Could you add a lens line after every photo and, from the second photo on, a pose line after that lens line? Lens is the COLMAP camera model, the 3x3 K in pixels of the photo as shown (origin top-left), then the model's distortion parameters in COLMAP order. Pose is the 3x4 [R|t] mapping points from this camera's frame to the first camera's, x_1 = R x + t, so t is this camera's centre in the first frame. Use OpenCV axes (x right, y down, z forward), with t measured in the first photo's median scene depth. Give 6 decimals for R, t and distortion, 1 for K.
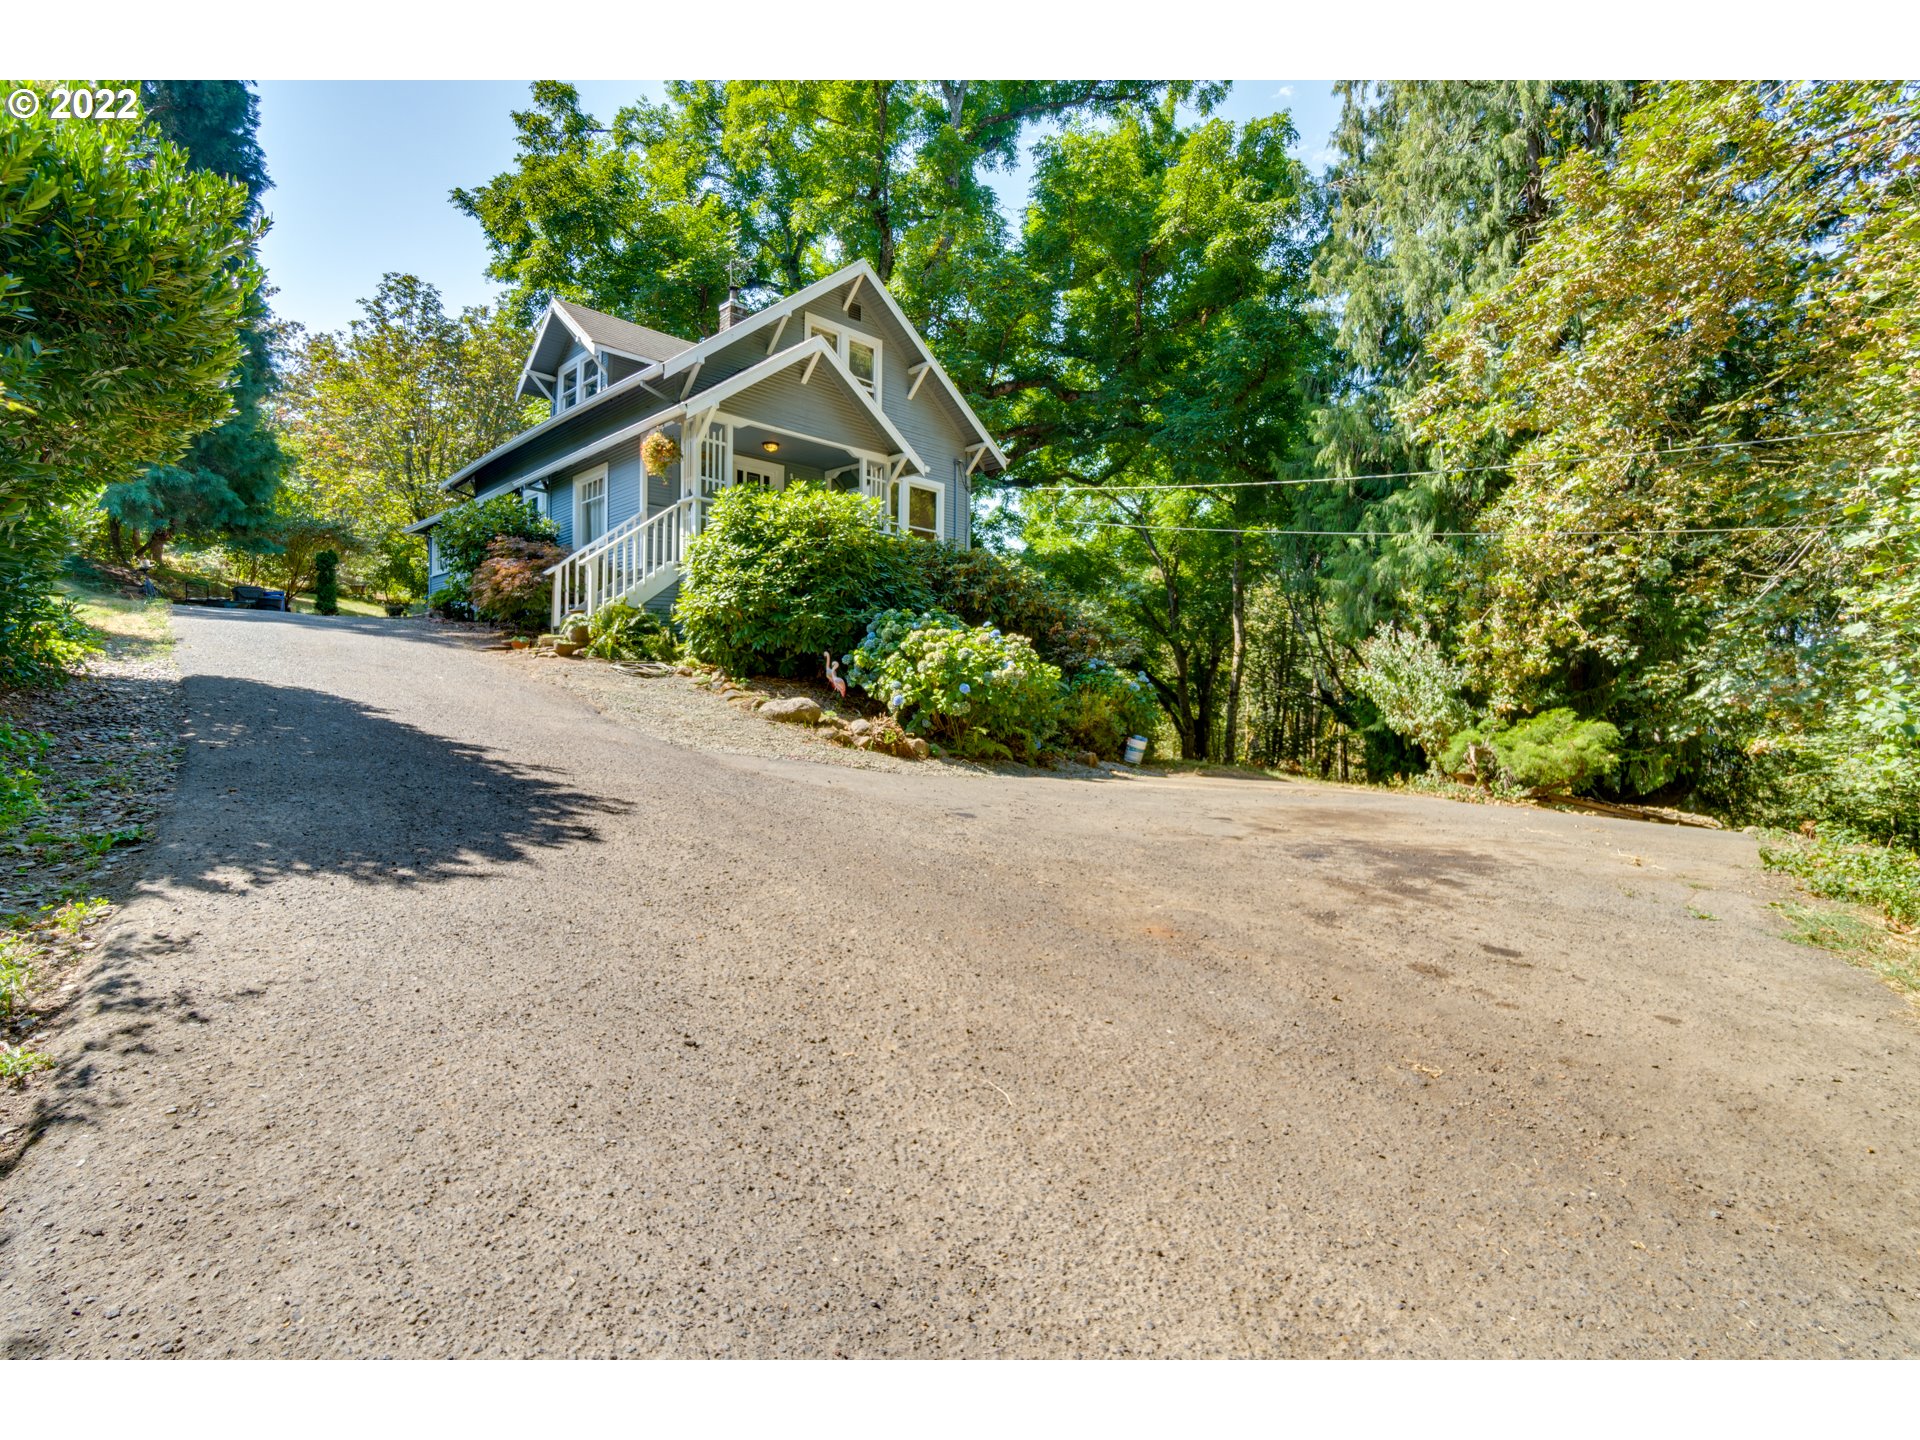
lens RADIAL K [[834.9, 0, 967.9], [0, 834.9, 719.8], [0, 0, 1]] dist [-0.001034, -0.000199]
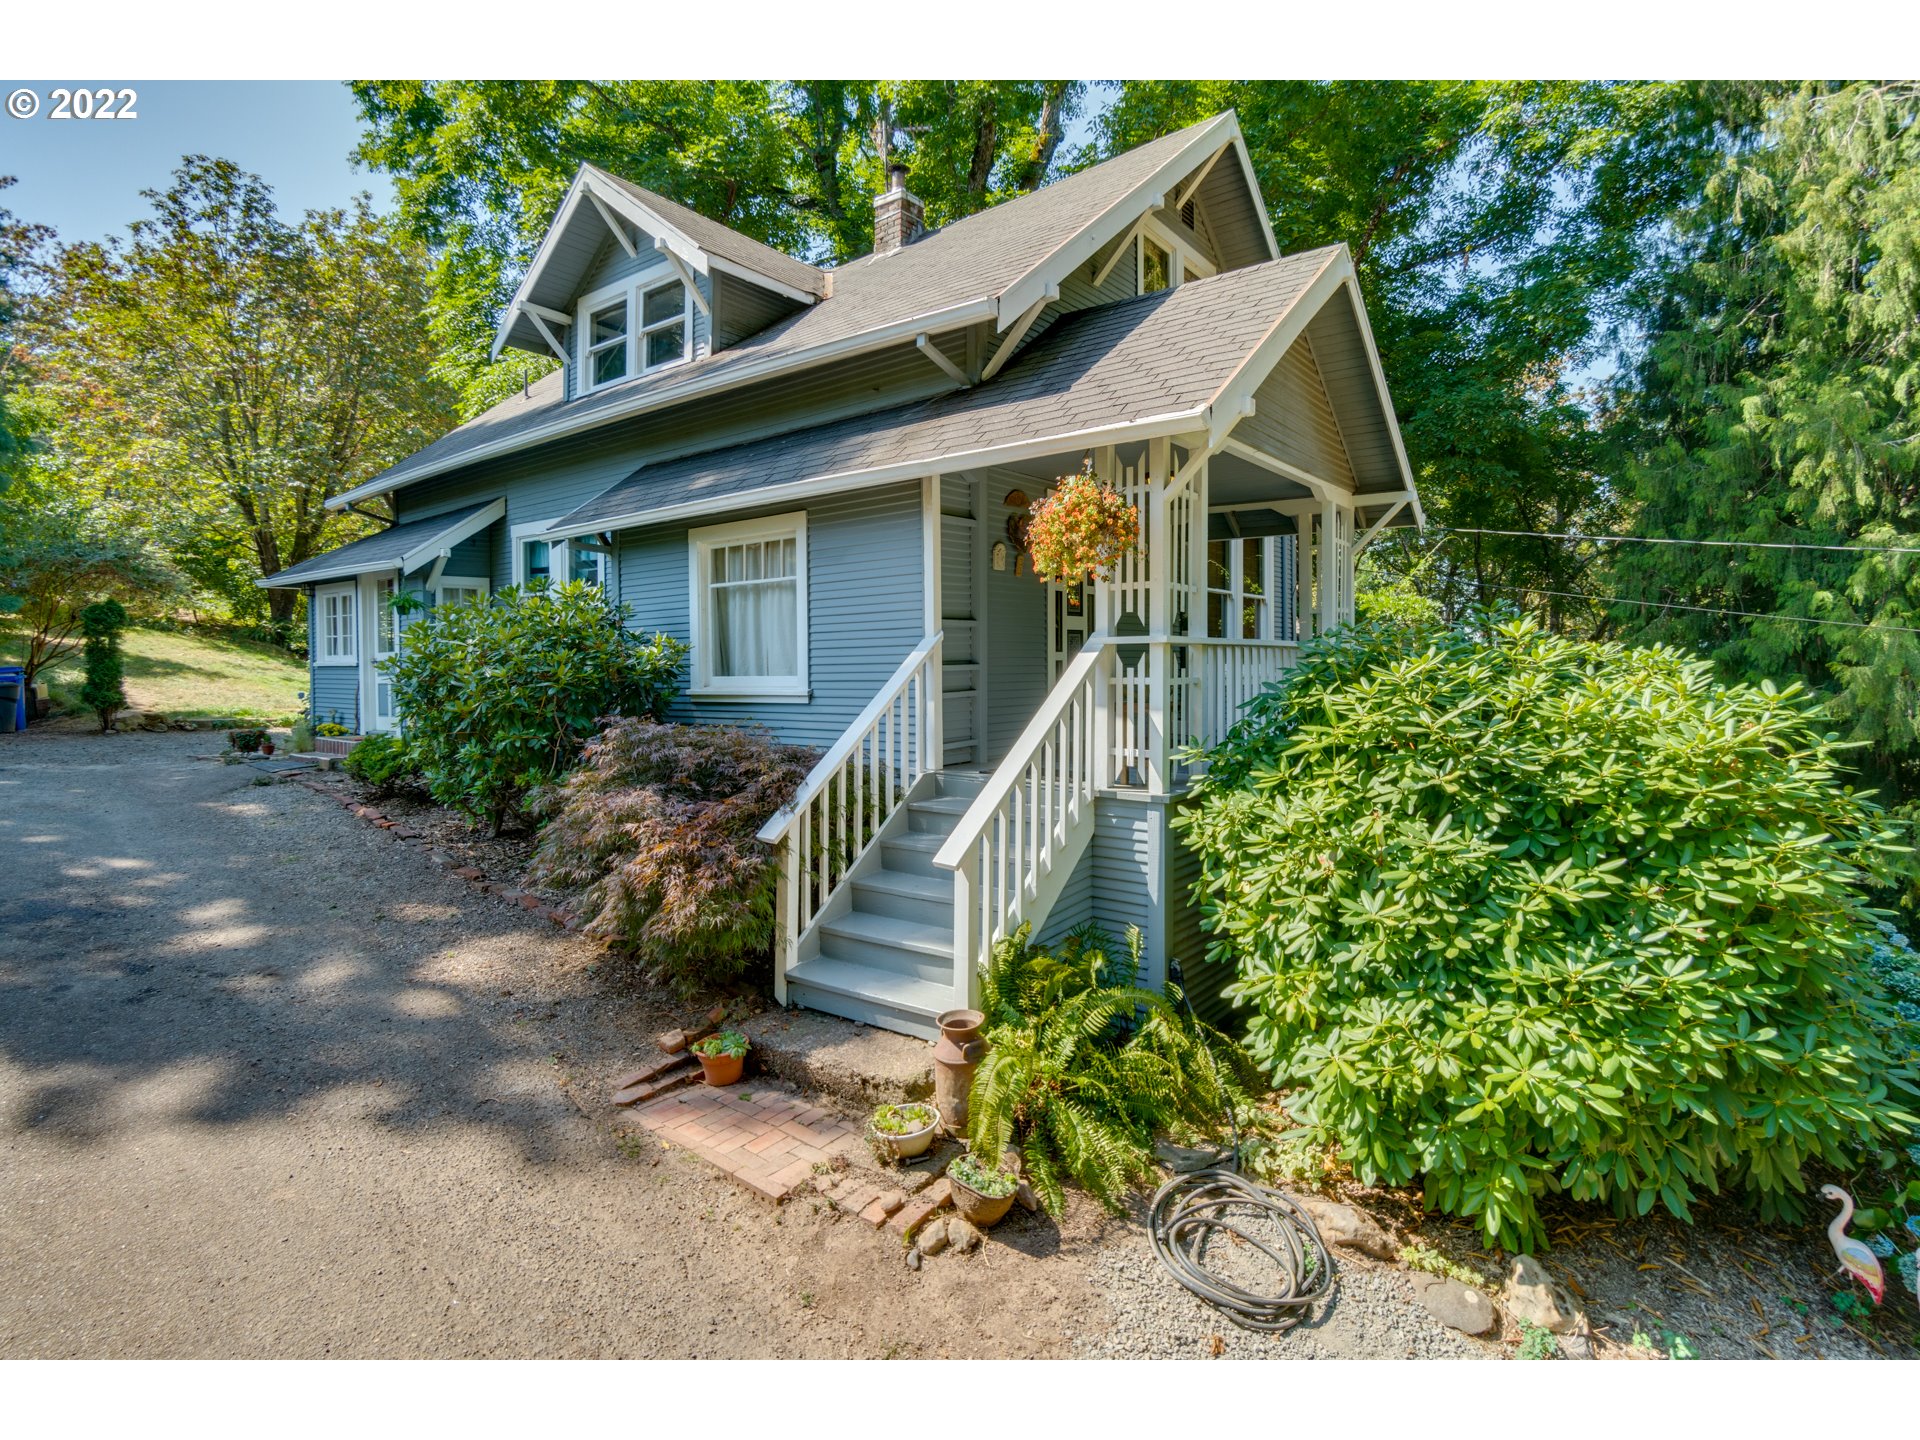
lens RADIAL K [[871.5, 0, 960.9], [0, 871.5, 668.8], [0, 0, 1]] dist [0.000746, 0.000722]
pose [[0.991805, -0.024777, 0.125333, -0.160840], [0.026241, 0.999605, -0.010048, -0.085128], [-0.125035, 0.013255, 0.992064, 0.205741]]
